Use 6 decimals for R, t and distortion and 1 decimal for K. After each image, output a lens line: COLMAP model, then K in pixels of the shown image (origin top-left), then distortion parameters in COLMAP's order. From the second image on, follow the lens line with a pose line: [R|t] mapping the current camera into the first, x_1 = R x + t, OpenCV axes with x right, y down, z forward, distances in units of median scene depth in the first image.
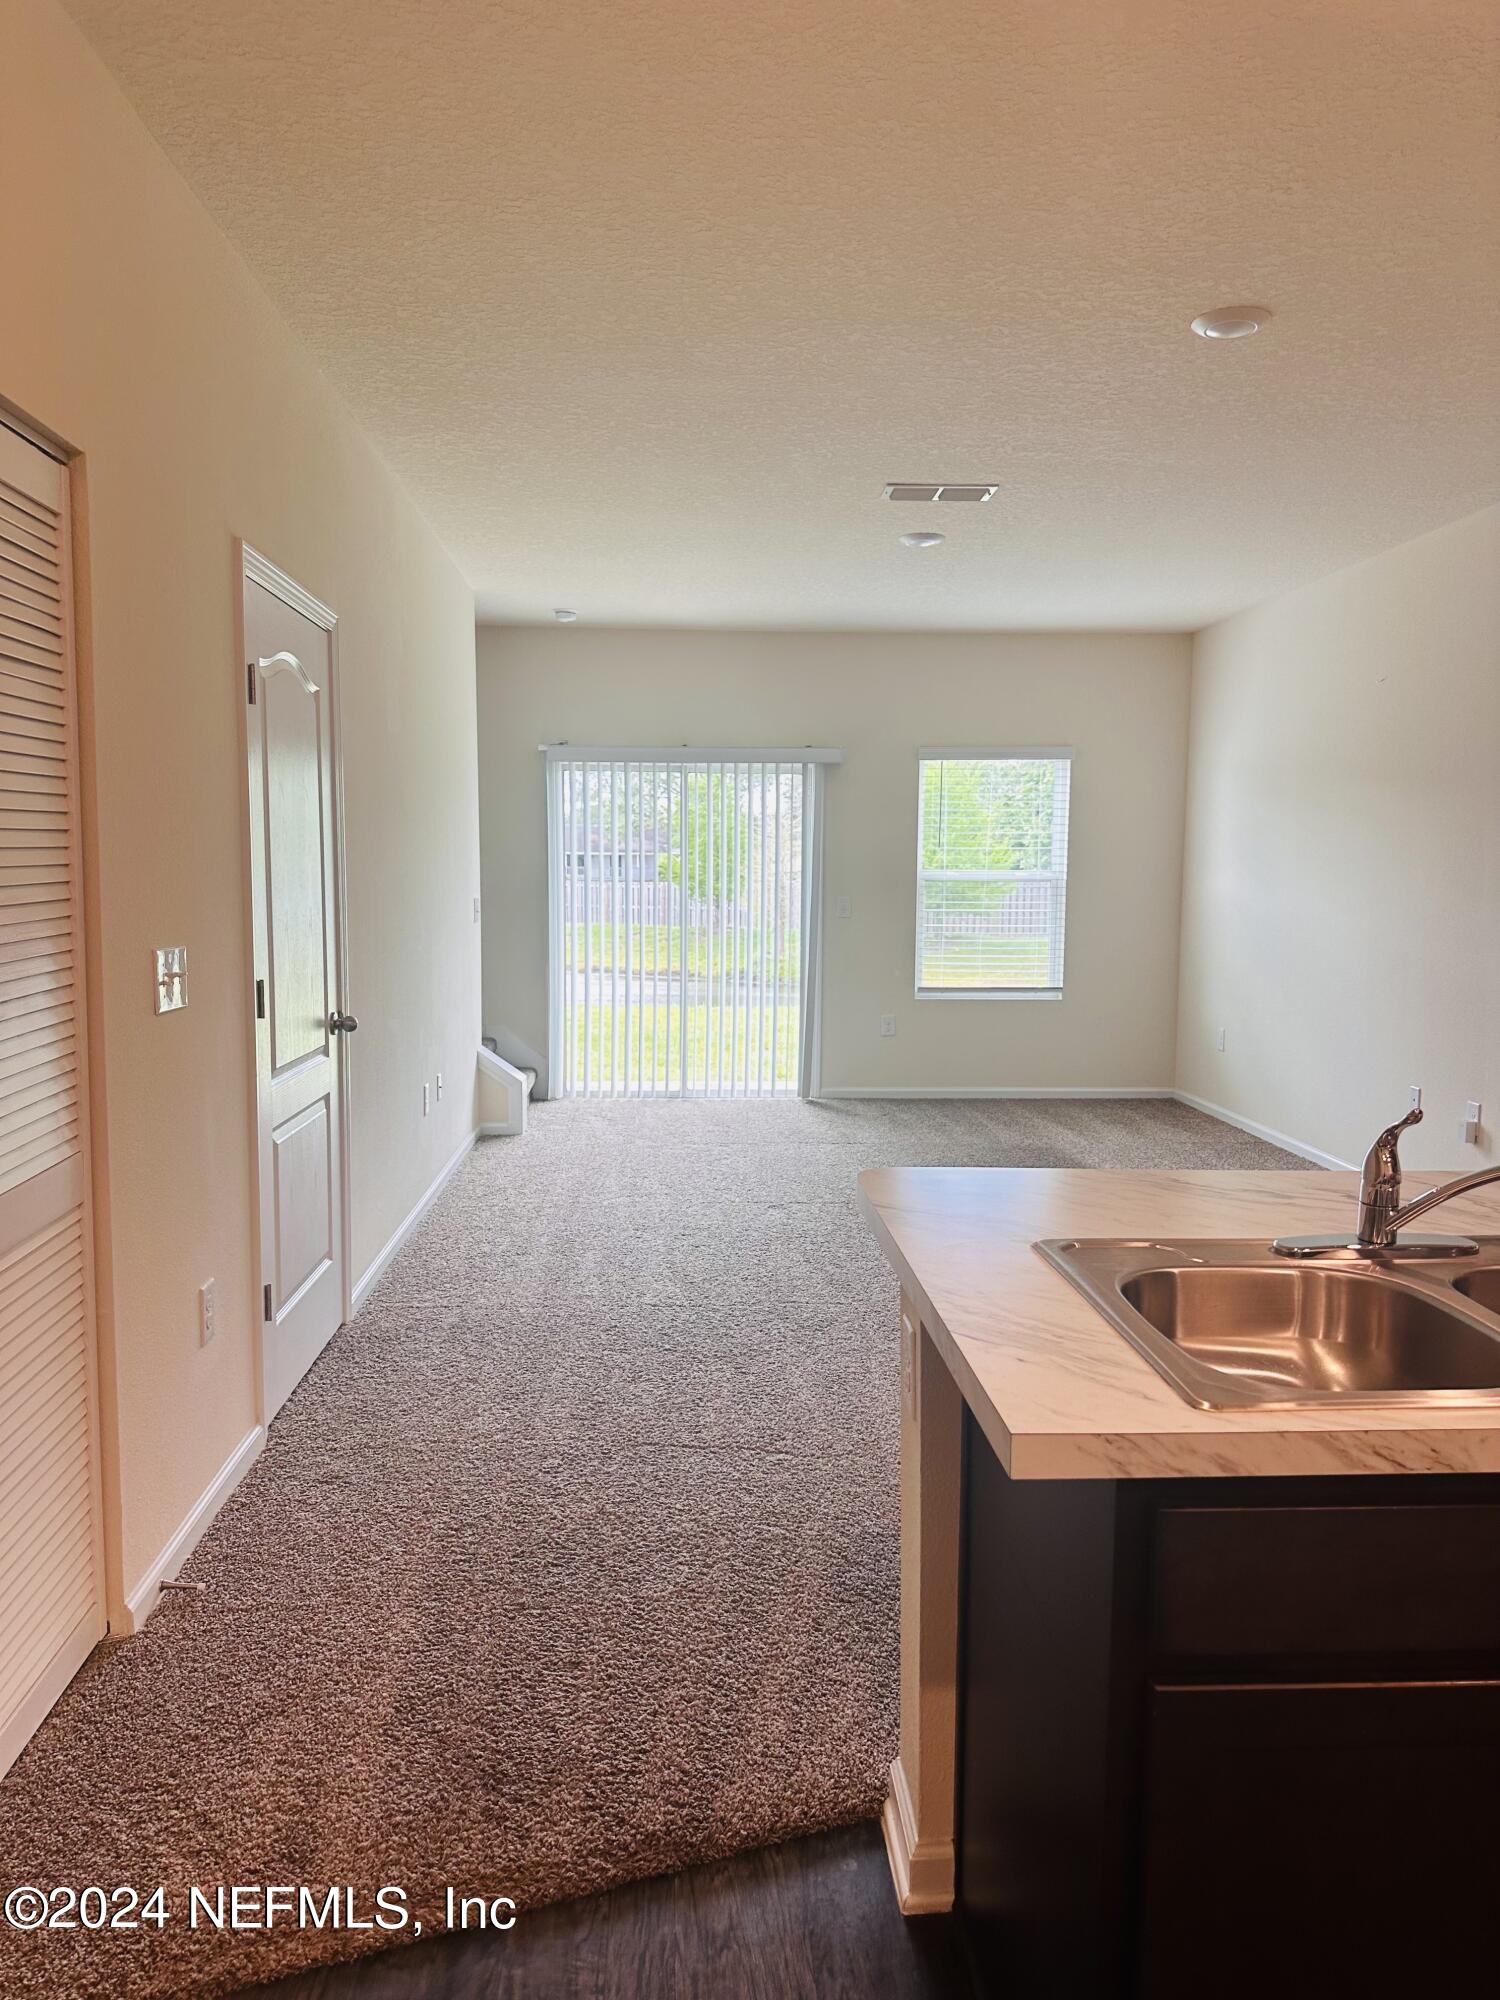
lens RADIAL K [[1396.7, 0, 746.3], [0, 1396.7, 997.1], [0, 0, 1]] dist [0.050407, -0.055130]
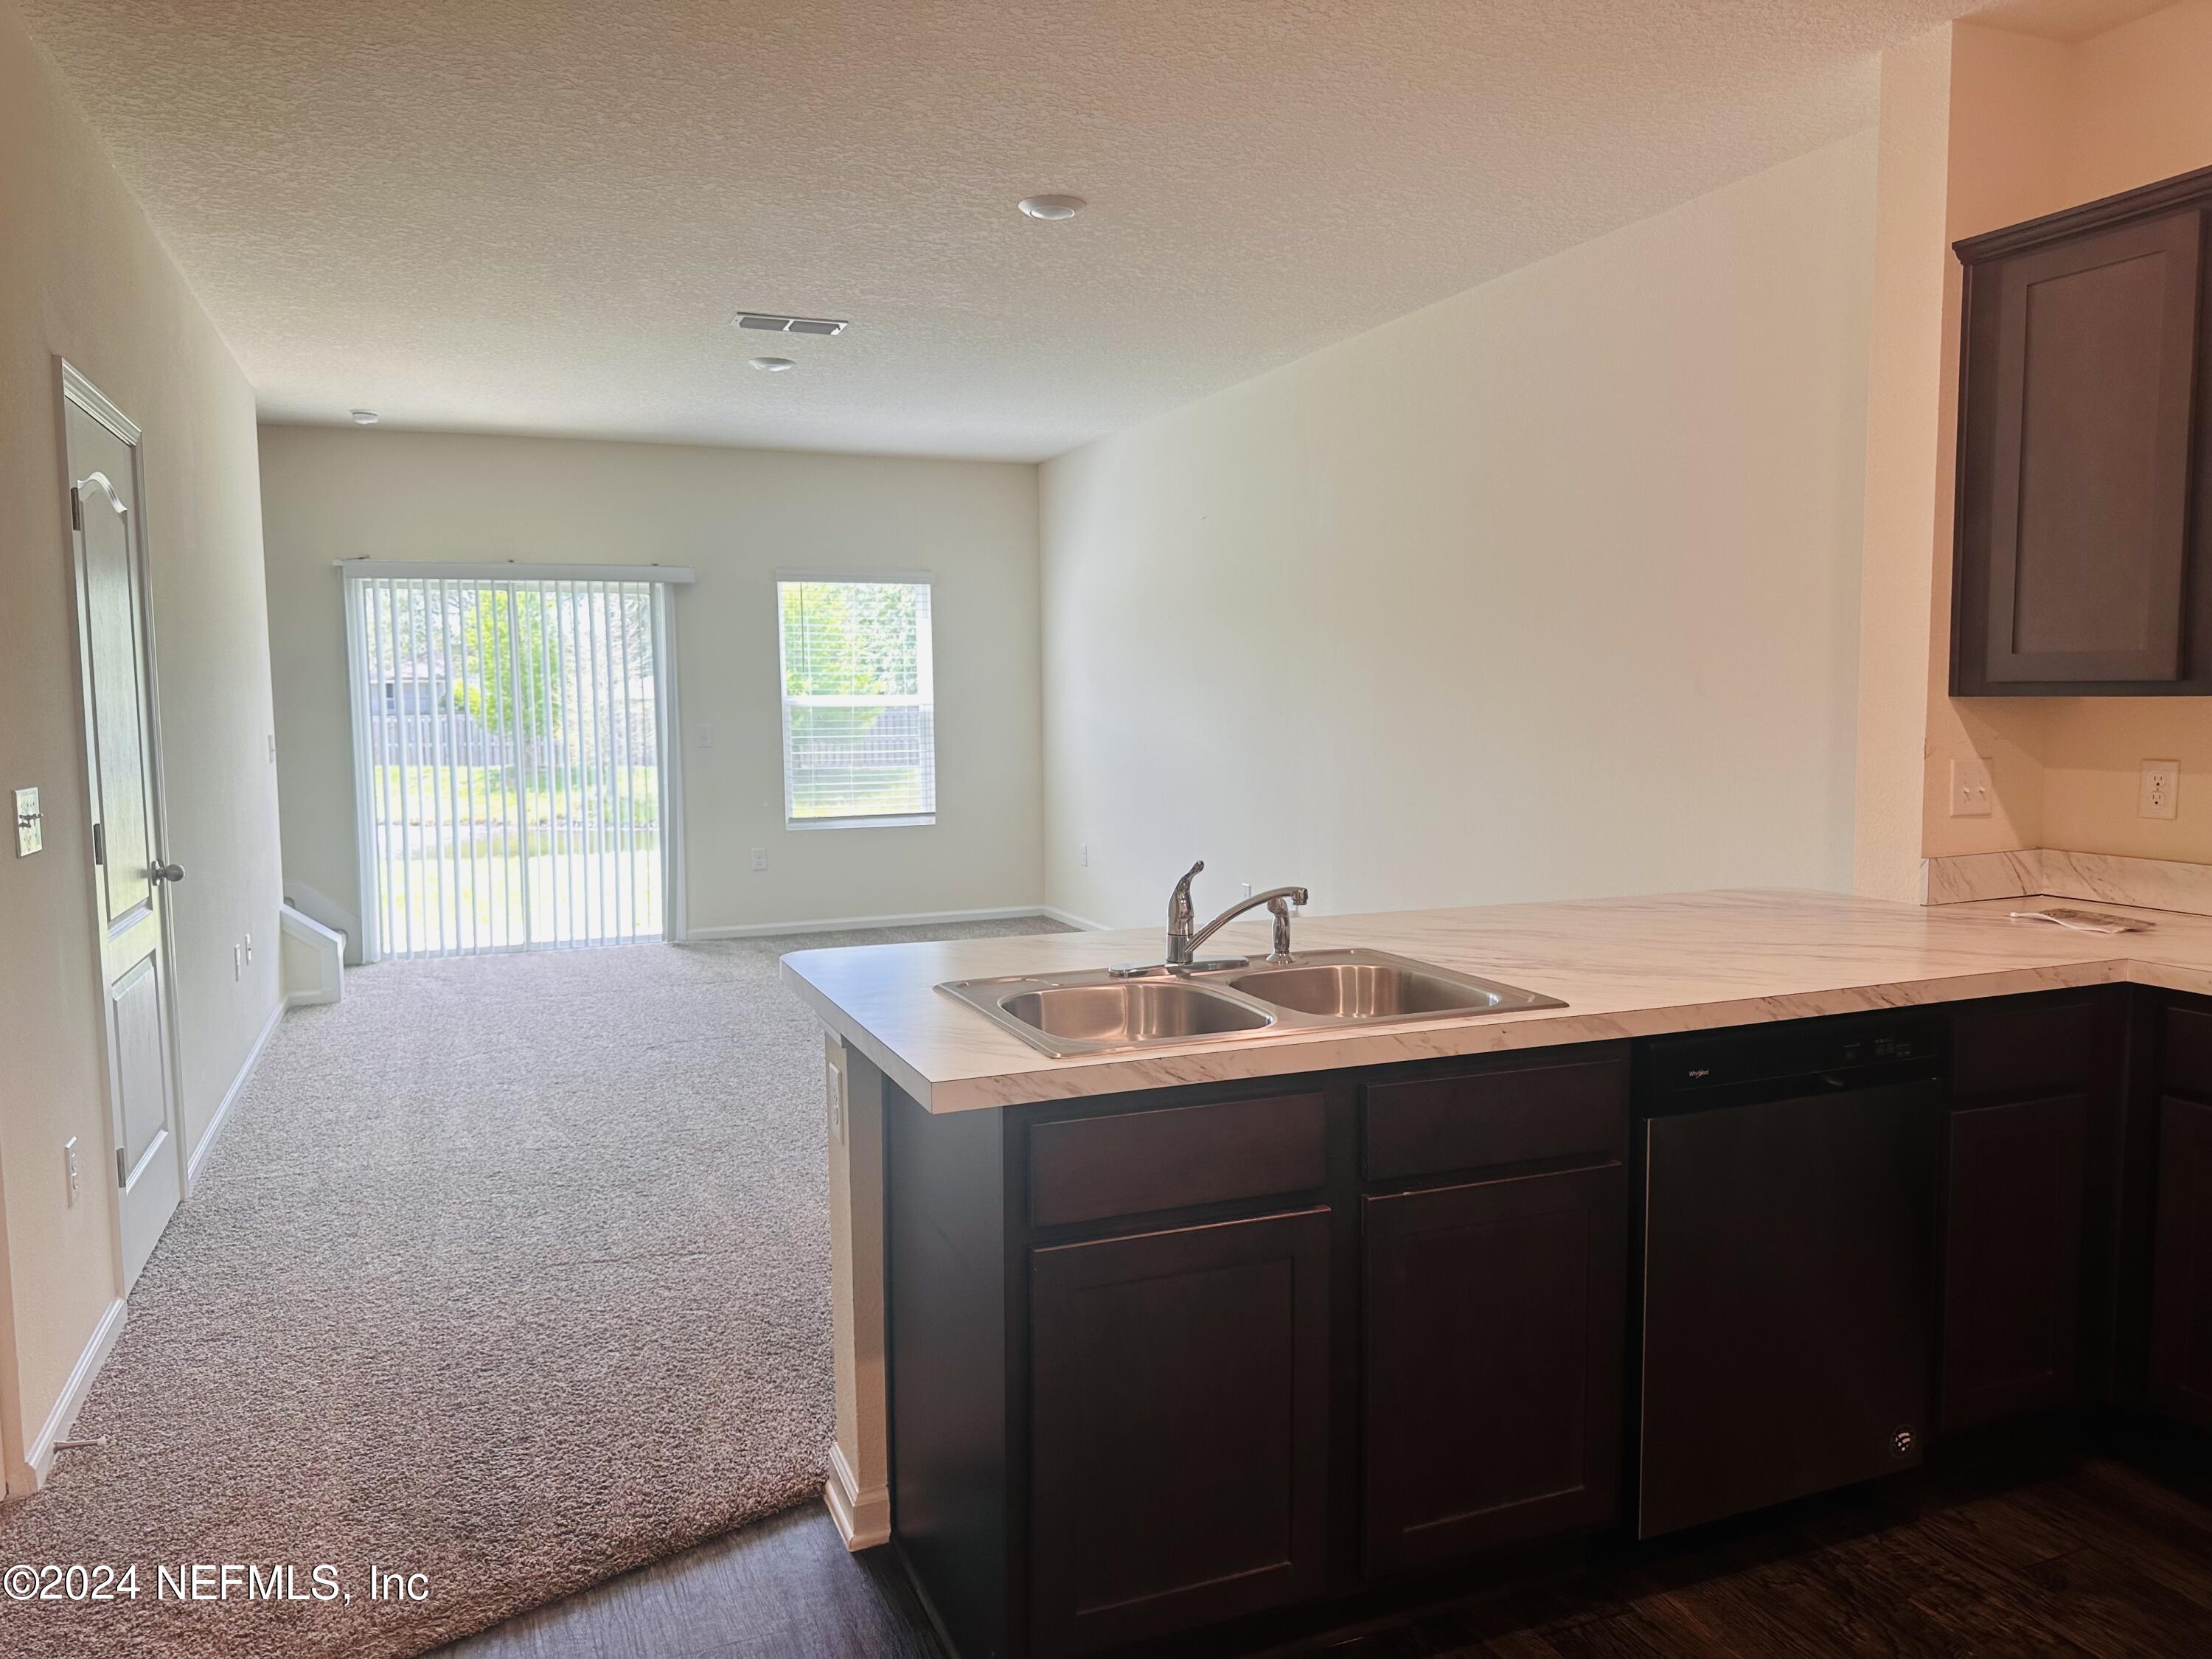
lens RADIAL K [[1544.8, 0, 1114.5], [0, 1544.8, 824.5], [0, 0, 1]] dist [0.050407, -0.055130]
pose [[0.940860, -0.045464, 0.335732, -0.055778], [0.048047, 0.998845, 0.000611, 0.019804], [-0.335372, 0.015556, 0.941957, -0.201789]]
